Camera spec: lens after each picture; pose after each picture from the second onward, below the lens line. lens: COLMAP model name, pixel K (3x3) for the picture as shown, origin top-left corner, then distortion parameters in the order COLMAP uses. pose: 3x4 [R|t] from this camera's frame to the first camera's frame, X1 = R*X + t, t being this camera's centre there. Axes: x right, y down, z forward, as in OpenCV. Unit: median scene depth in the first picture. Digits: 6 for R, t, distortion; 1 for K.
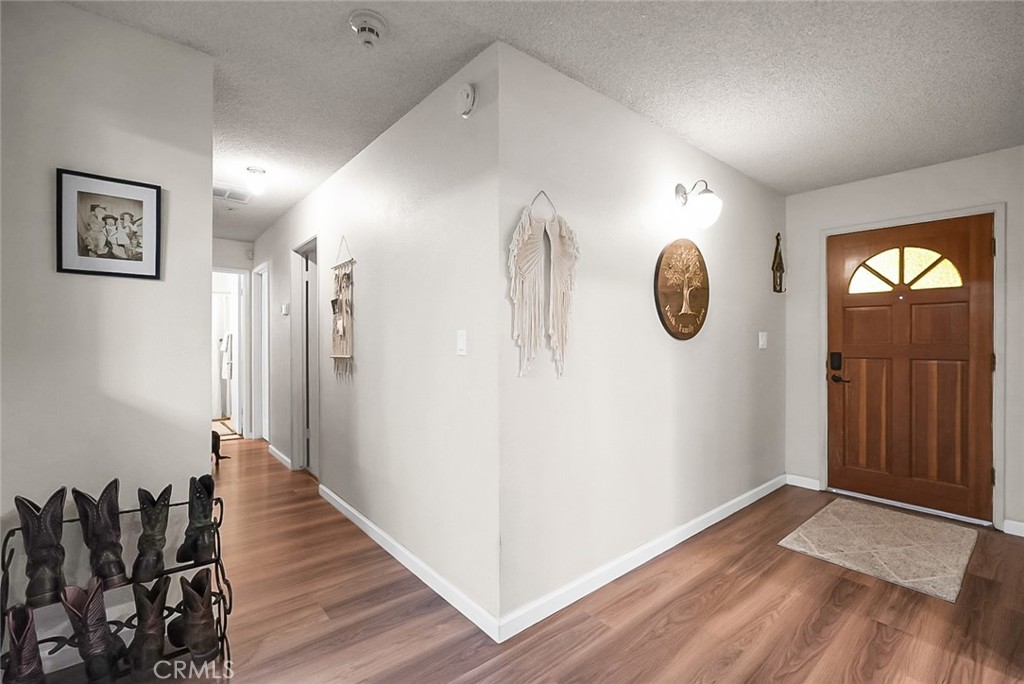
lens RADIAL K [[447.2, 0, 501.8], [0, 447.2, 337.8], [0, 0, 1]] dist [-0.003264, -0.000406]
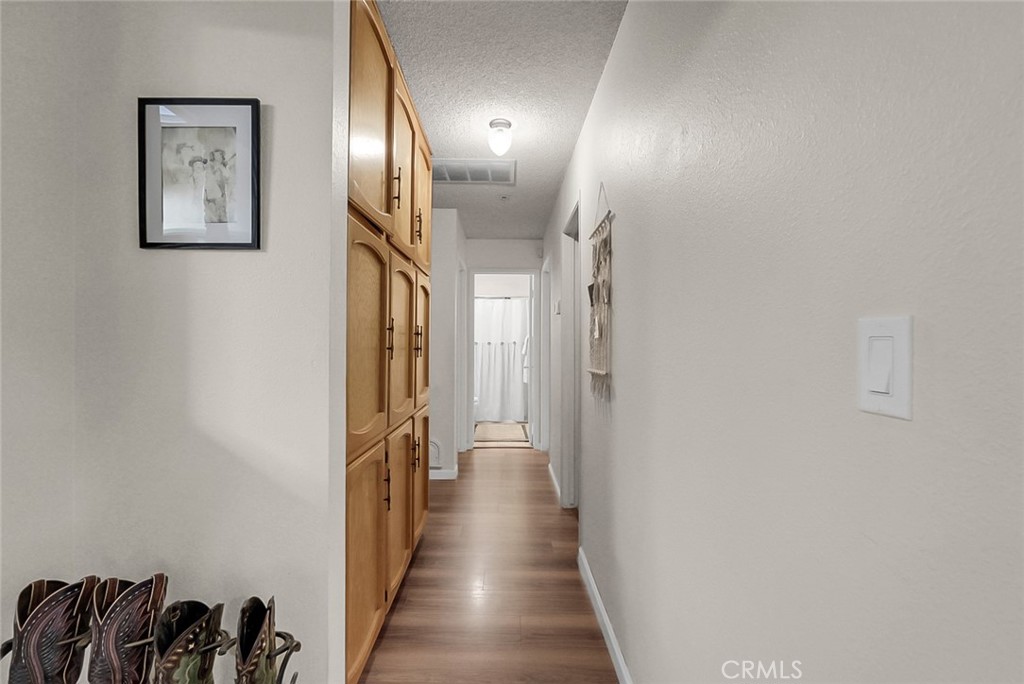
lens RADIAL K [[447.2, 0, 501.8], [0, 447.2, 337.8], [0, 0, 1]] dist [-0.003264, -0.000406]
pose [[0.775064, -0.003469, -0.631874, -0.065093], [-0.001506, 0.999972, -0.007337, -0.001414], [0.631882, 0.006638, 0.775037, 0.440144]]
